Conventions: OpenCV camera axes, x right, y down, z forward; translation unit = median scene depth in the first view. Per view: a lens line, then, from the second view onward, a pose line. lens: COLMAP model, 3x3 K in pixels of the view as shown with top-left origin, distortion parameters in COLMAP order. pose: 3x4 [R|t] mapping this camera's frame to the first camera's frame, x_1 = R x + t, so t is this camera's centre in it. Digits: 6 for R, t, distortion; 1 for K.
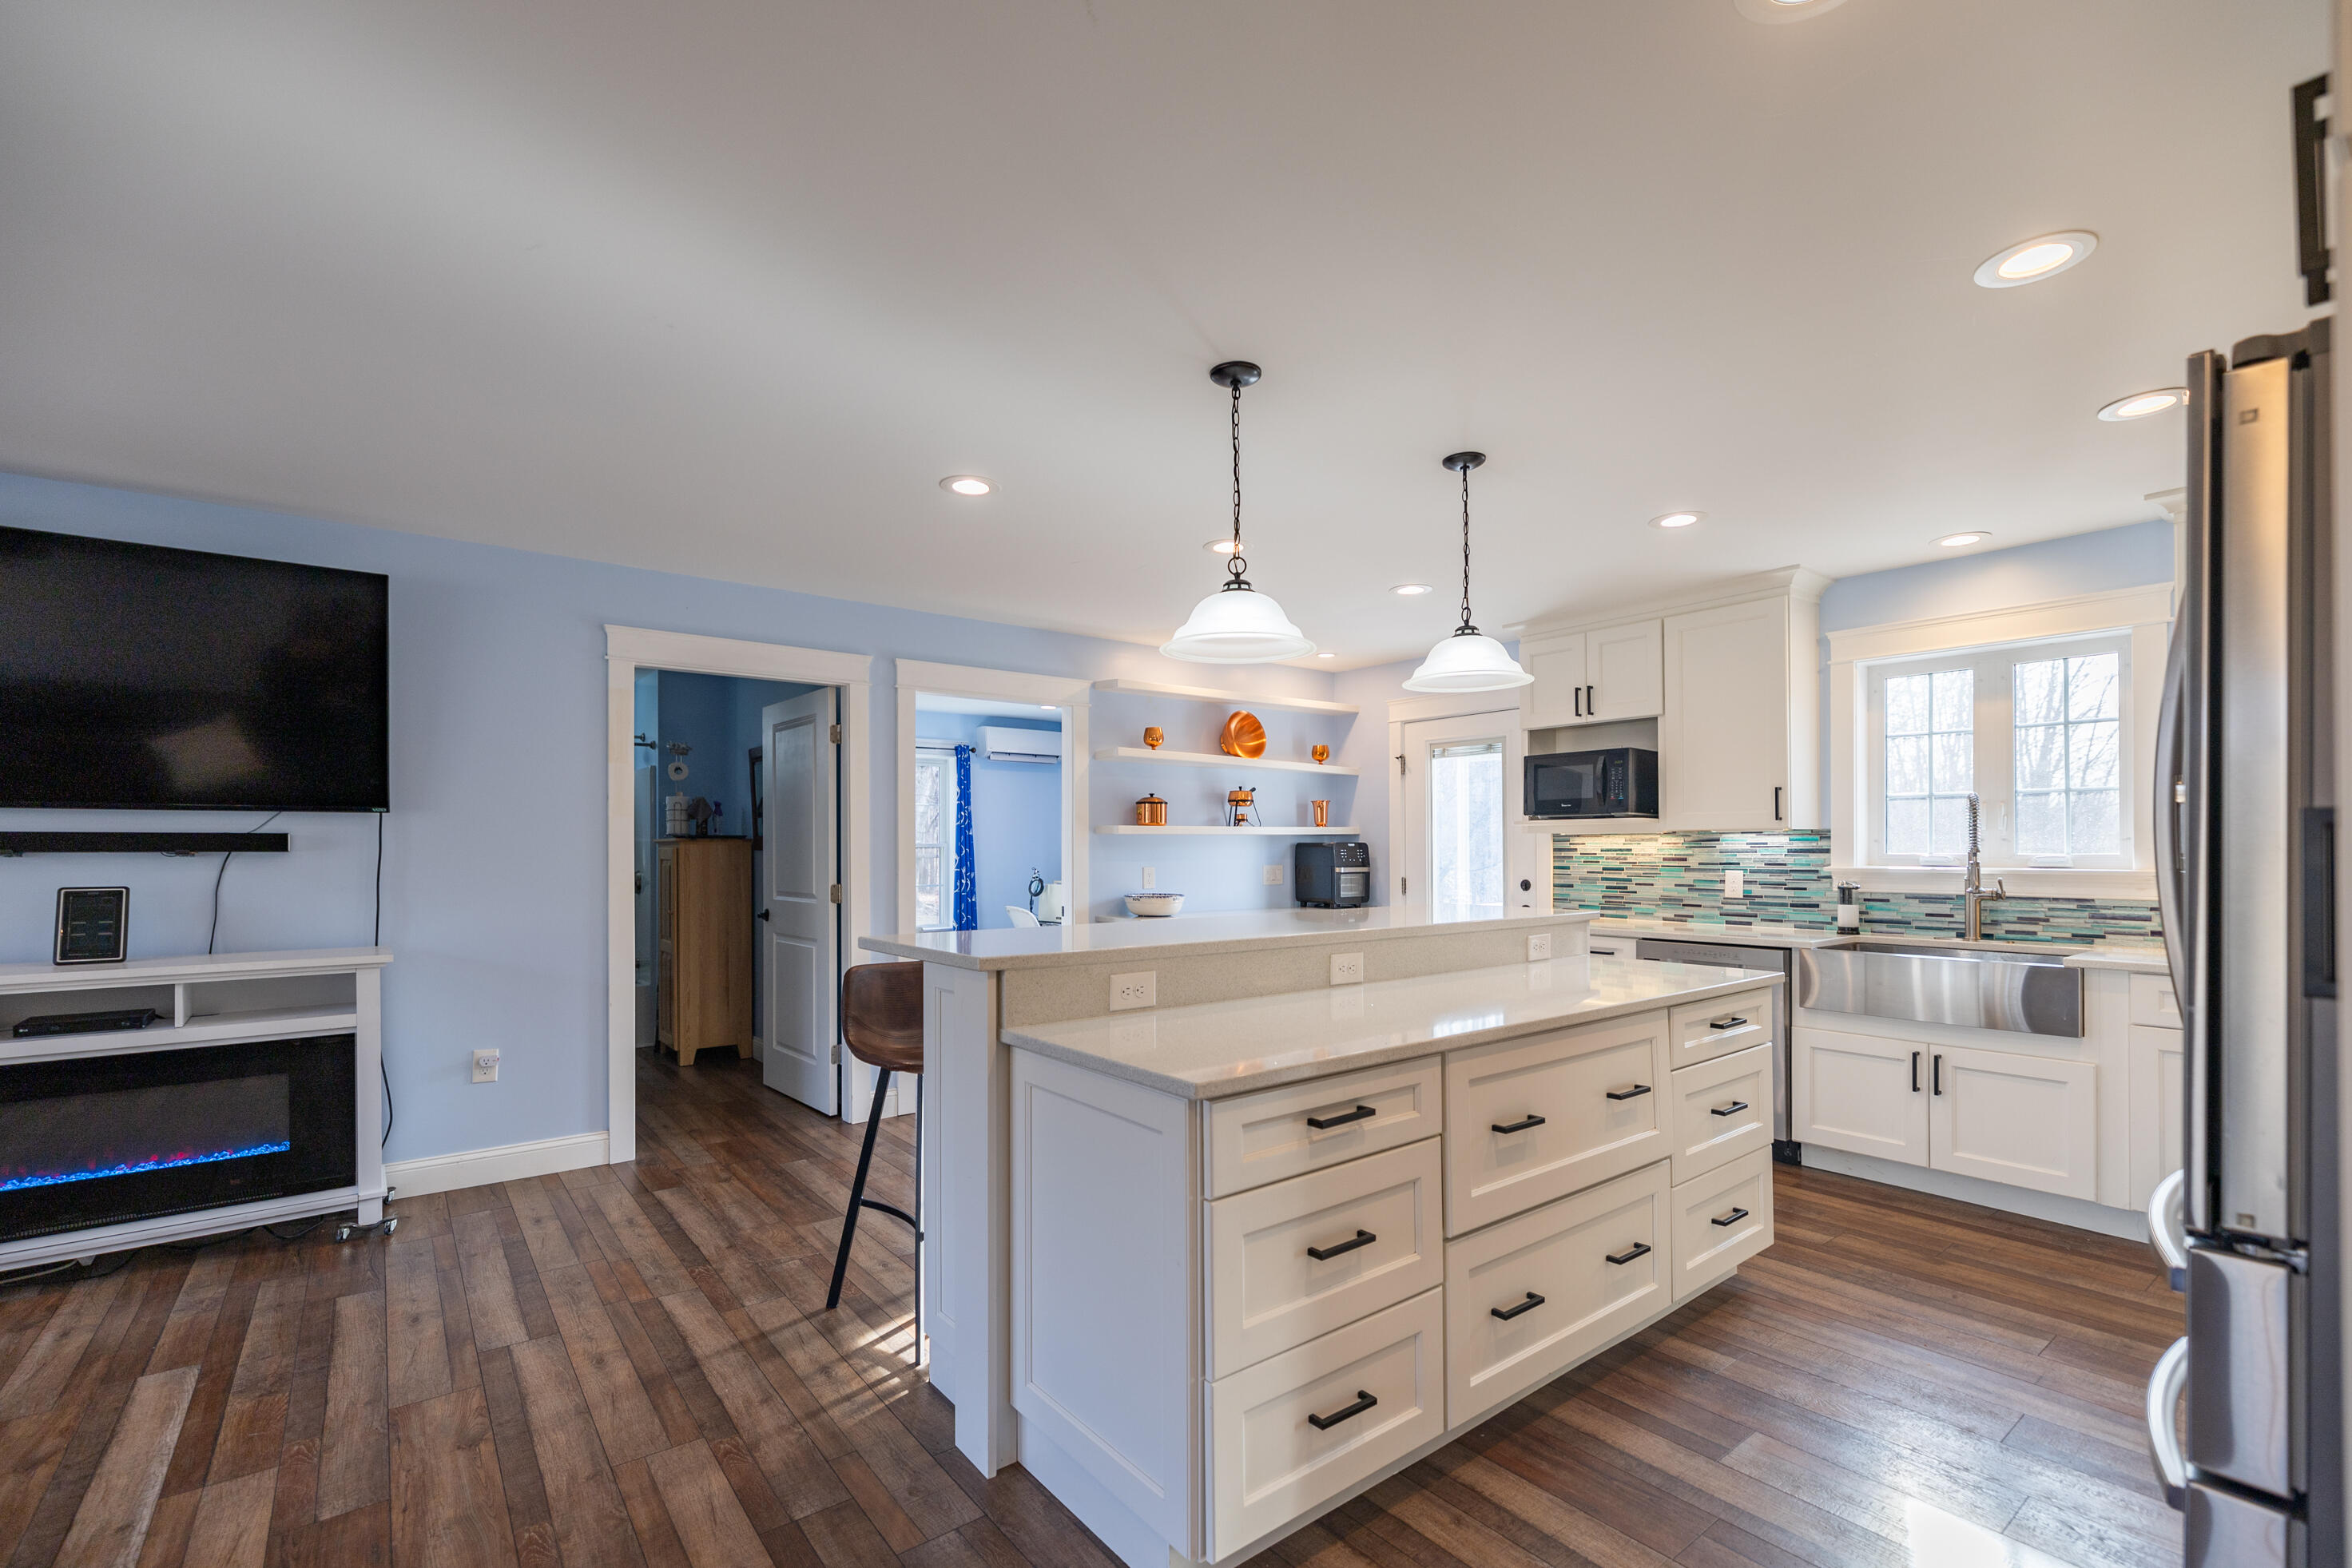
lens RADIAL K [[1023.5, 0, 1178.2], [0, 1023.5, 836.6], [0, 0, 1]] dist [0.000539, 0.000155]
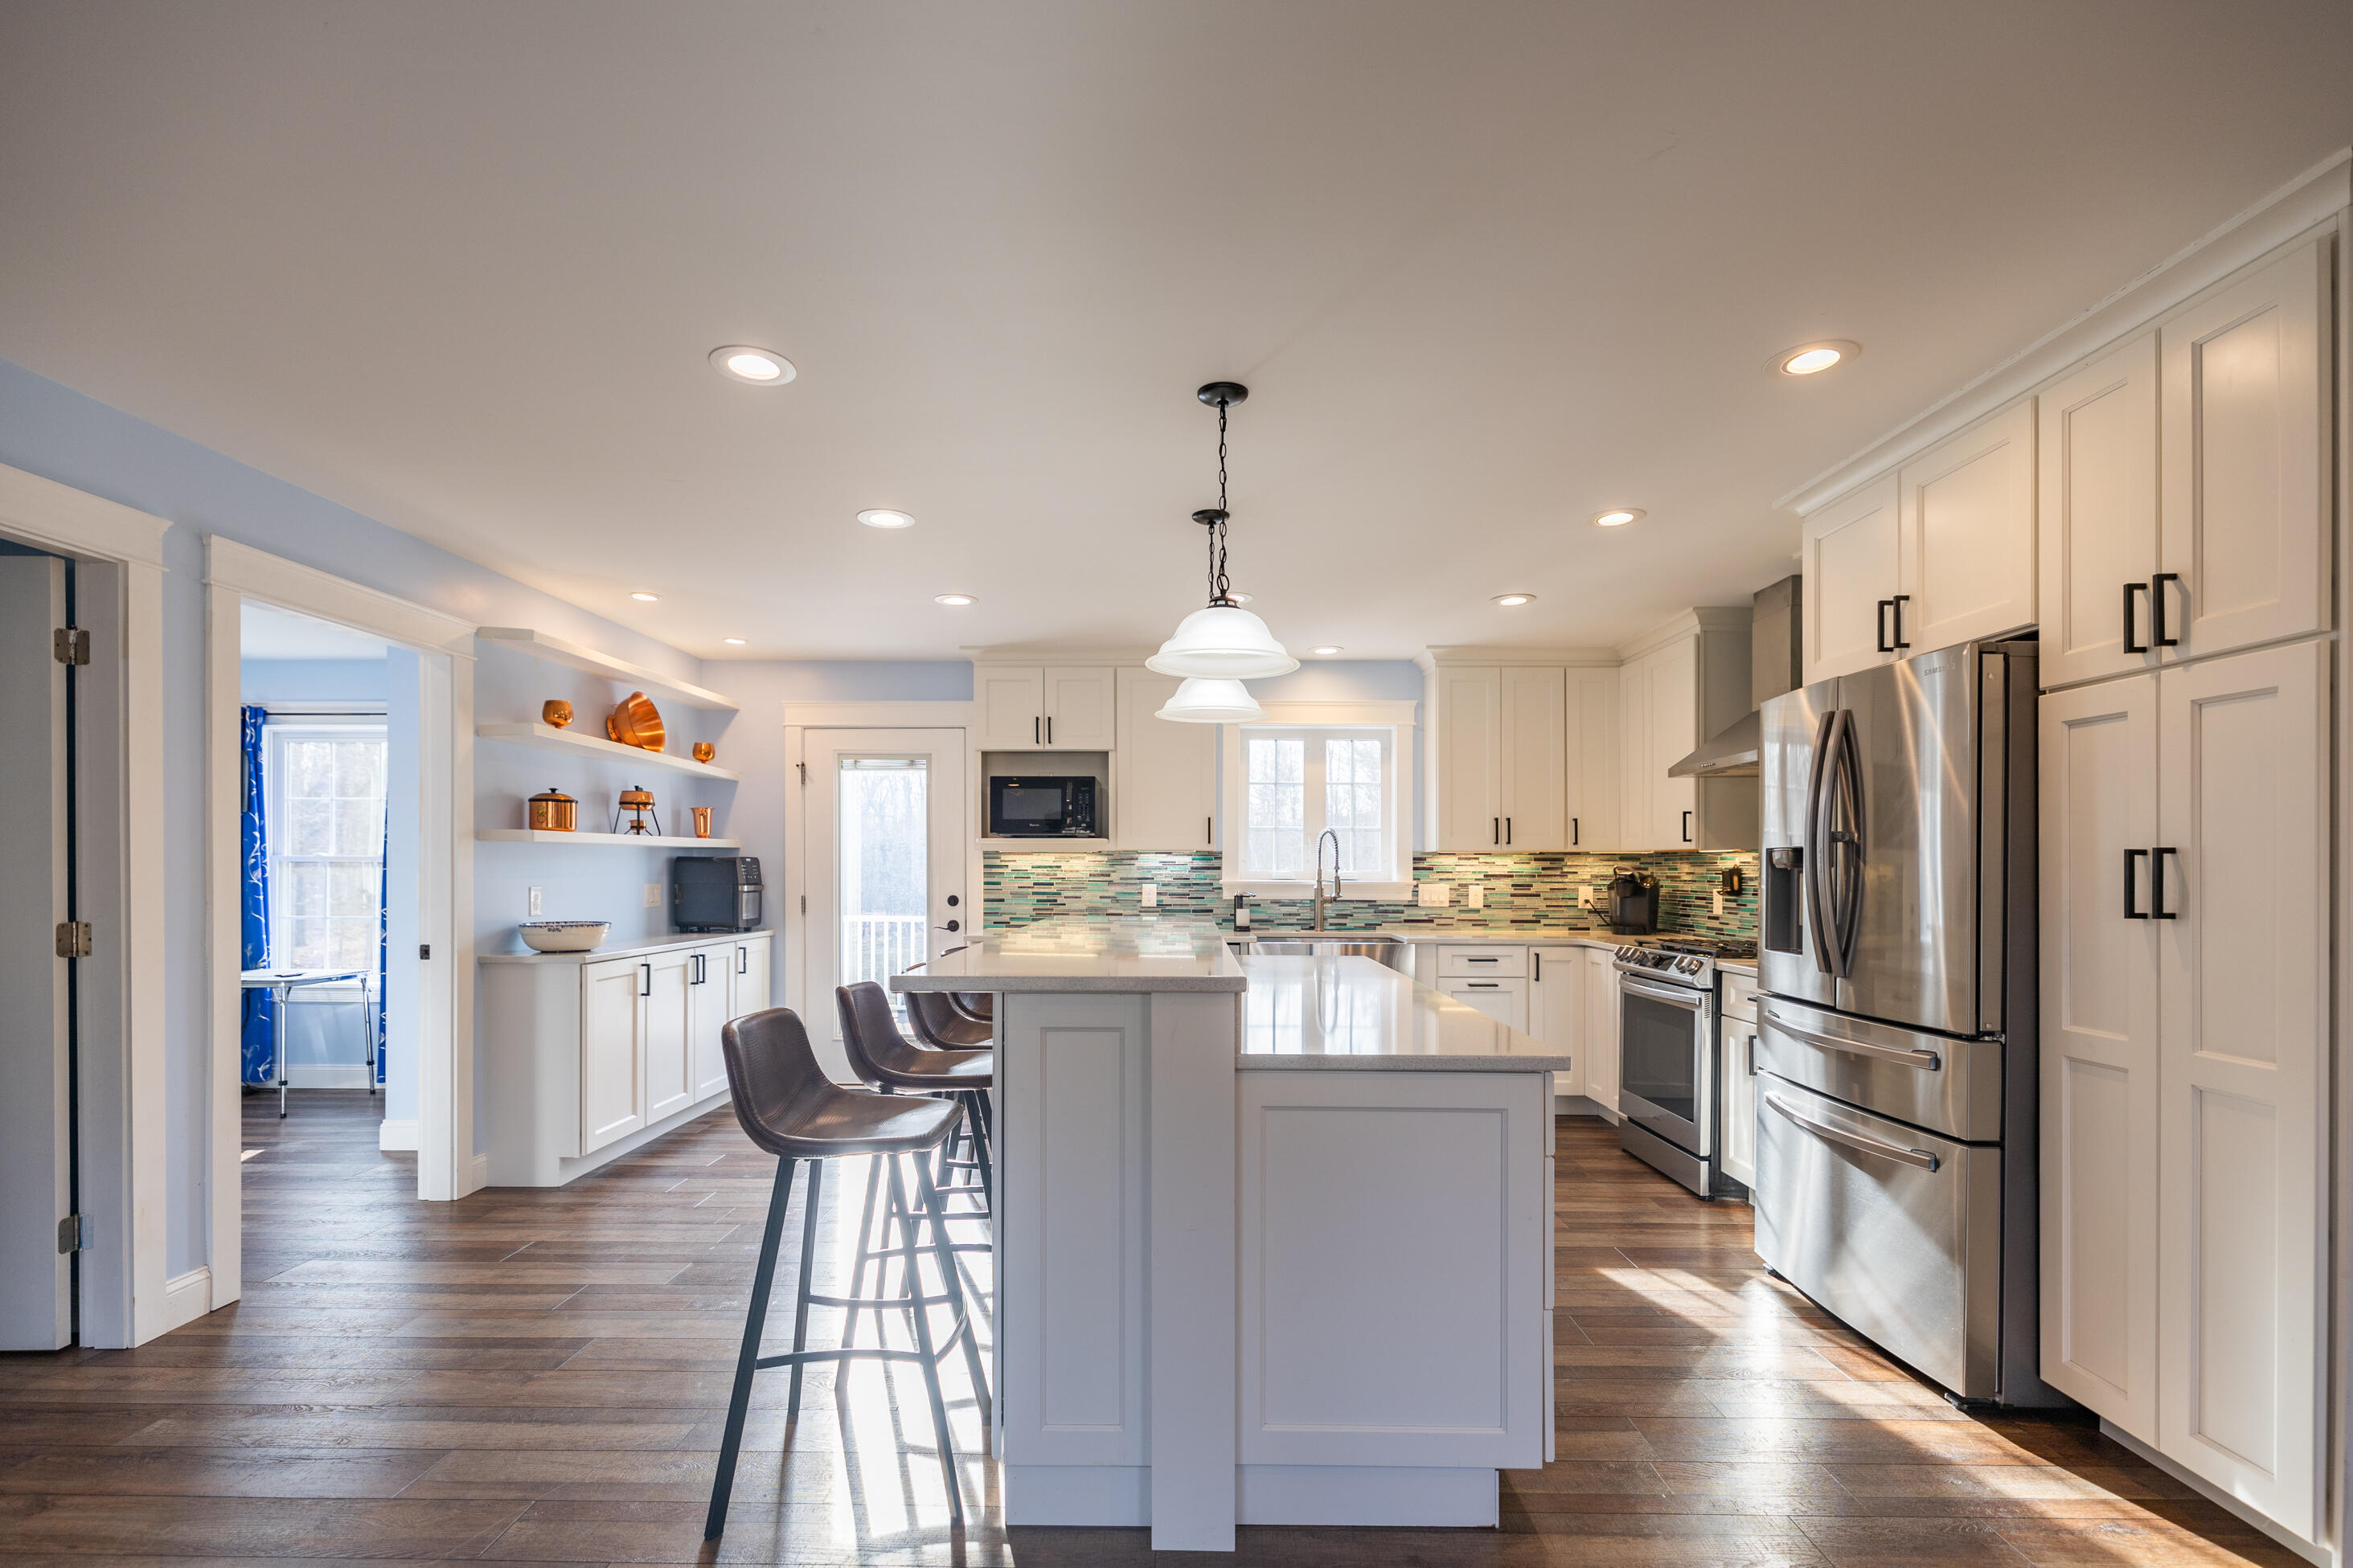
lens RADIAL K [[1058.2, 0, 1160.4], [0, 1058.2, 869.2], [0, 0, 1]] dist [0.000506, 0.000068]
pose [[0.629454, 0.003350, 0.777031, -0.406550], [-0.014062, 0.999876, 0.007081, 0.006107], [-0.776911, -0.015384, 0.629423, 0.196591]]
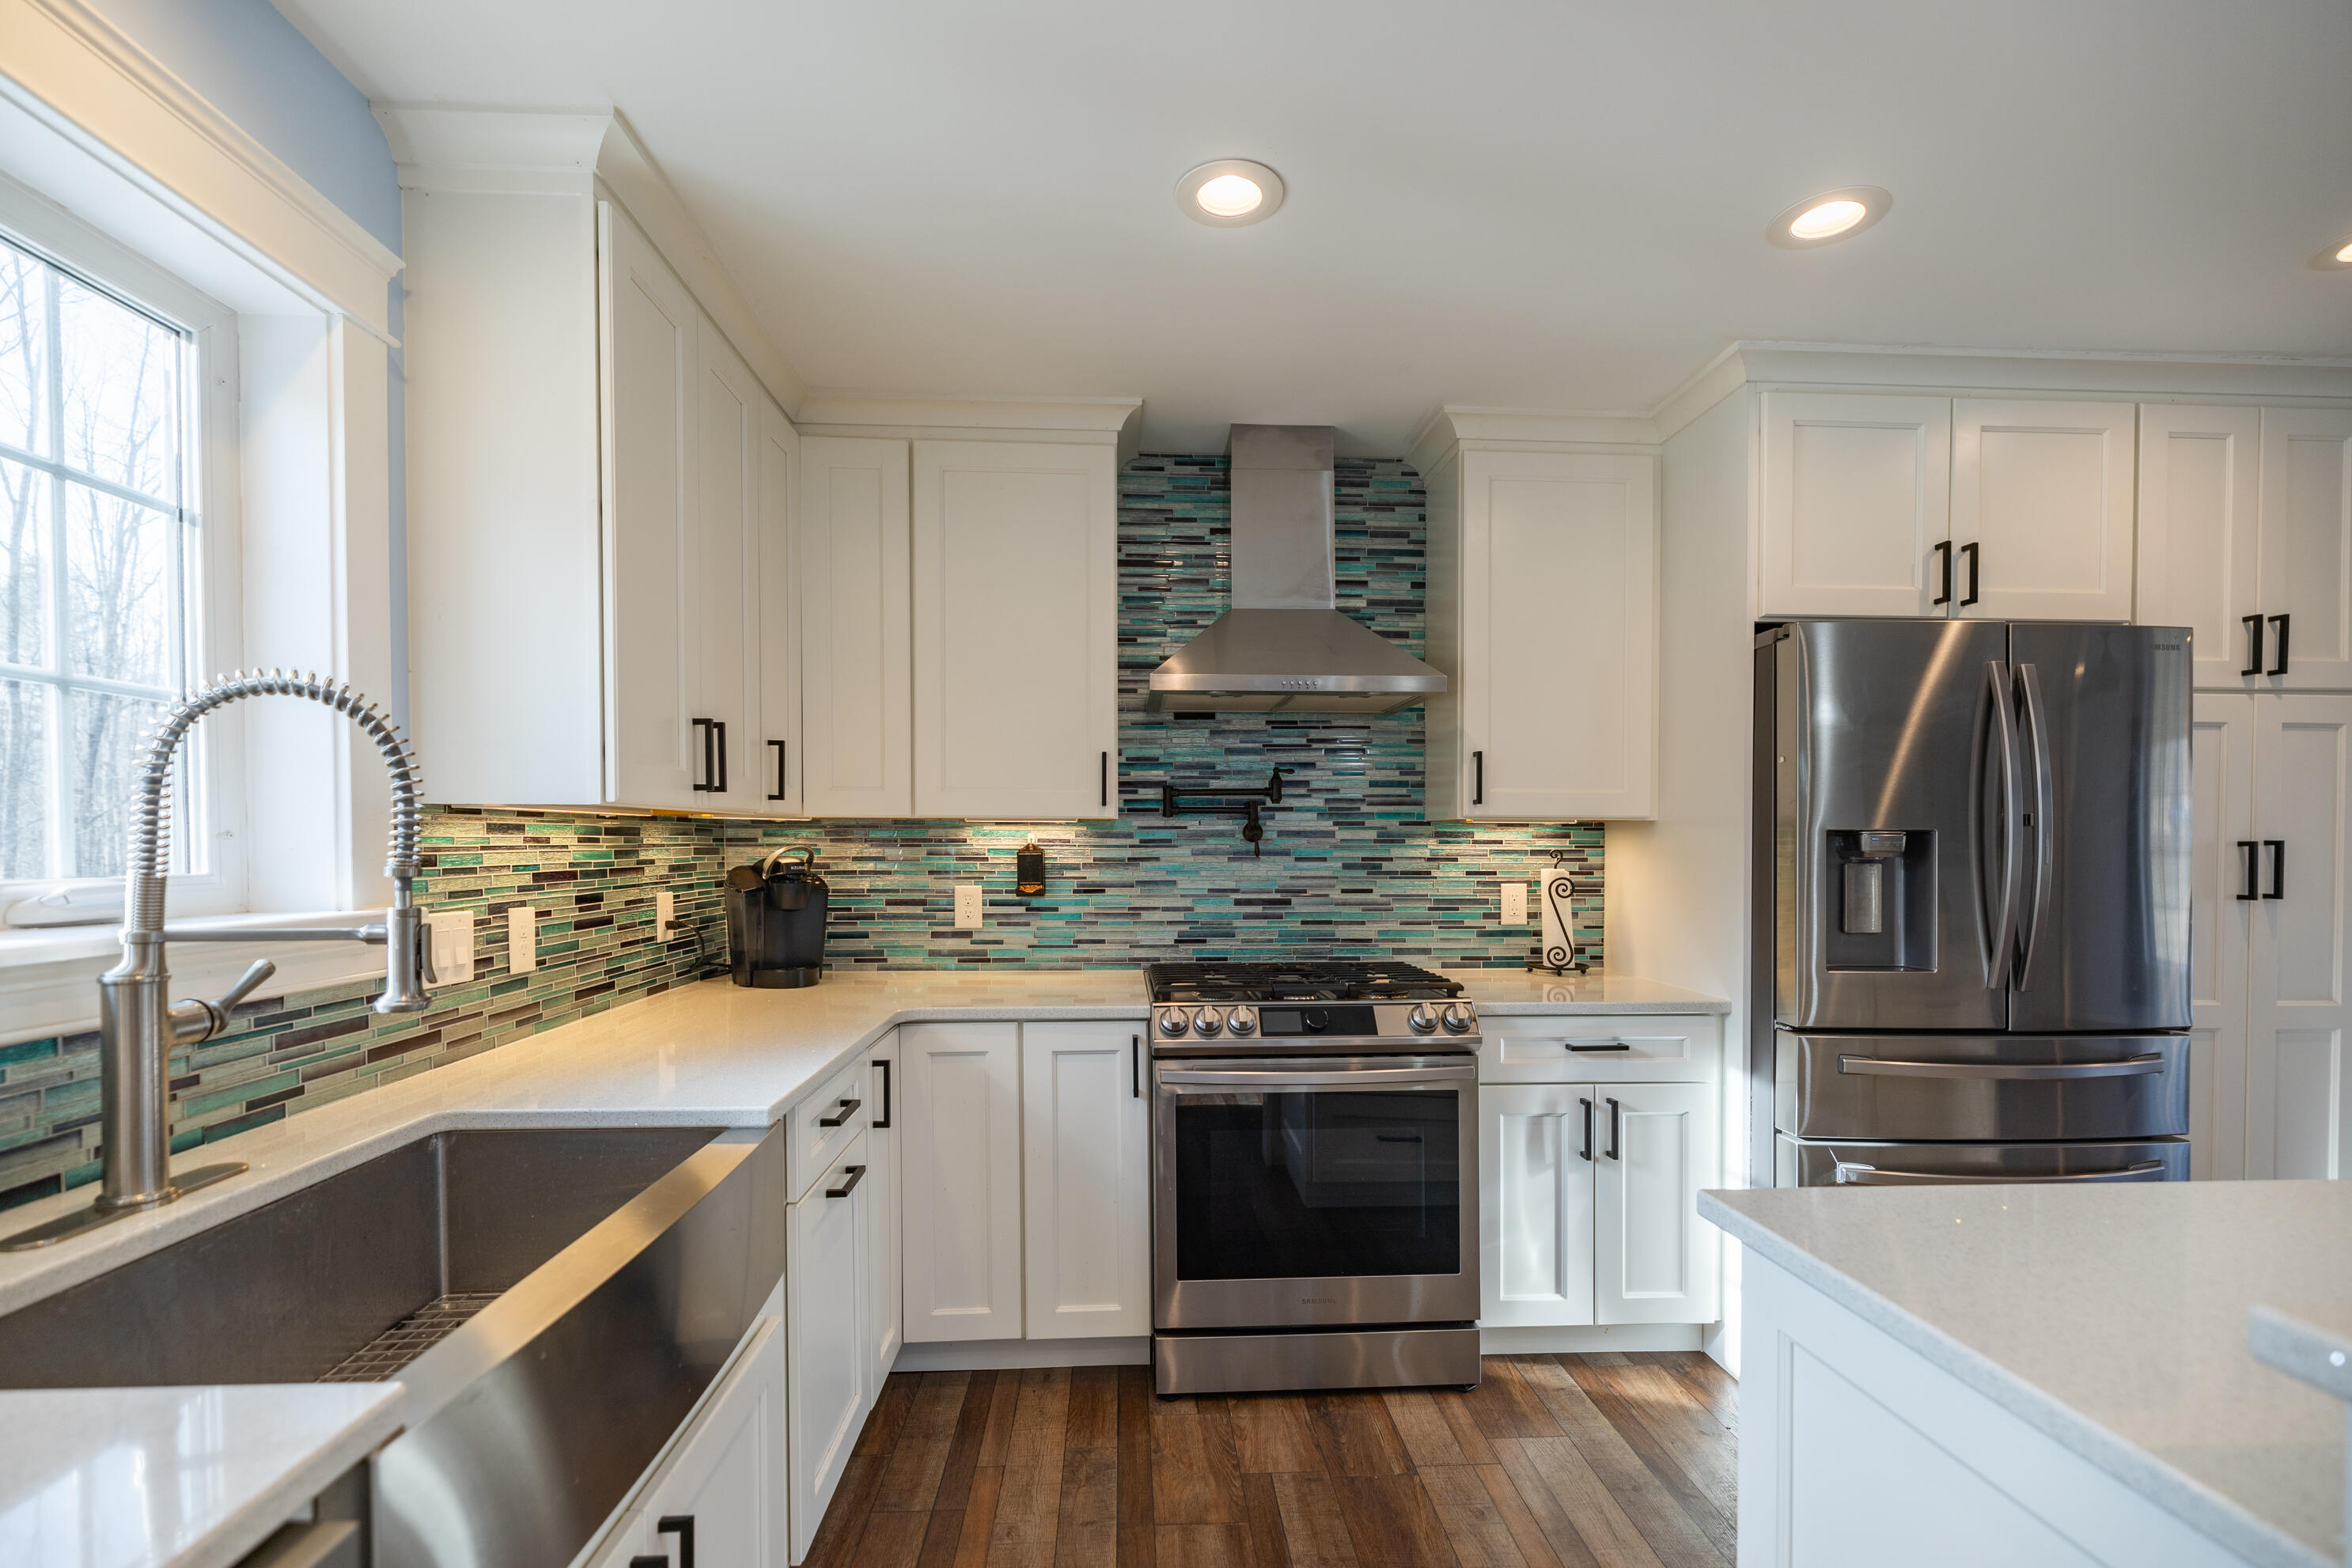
lens RADIAL K [[1019.5, 0, 1162.3], [0, 1019.5, 857.3], [0, 0, 1]] dist [0.000344, 0.000076]
pose [[-0.820675, -0.009325, 0.571320, 0.322072], [-0.007870, 0.999956, 0.005016, 0.005085], [-0.571341, -0.000380, -0.820712, 0.854243]]
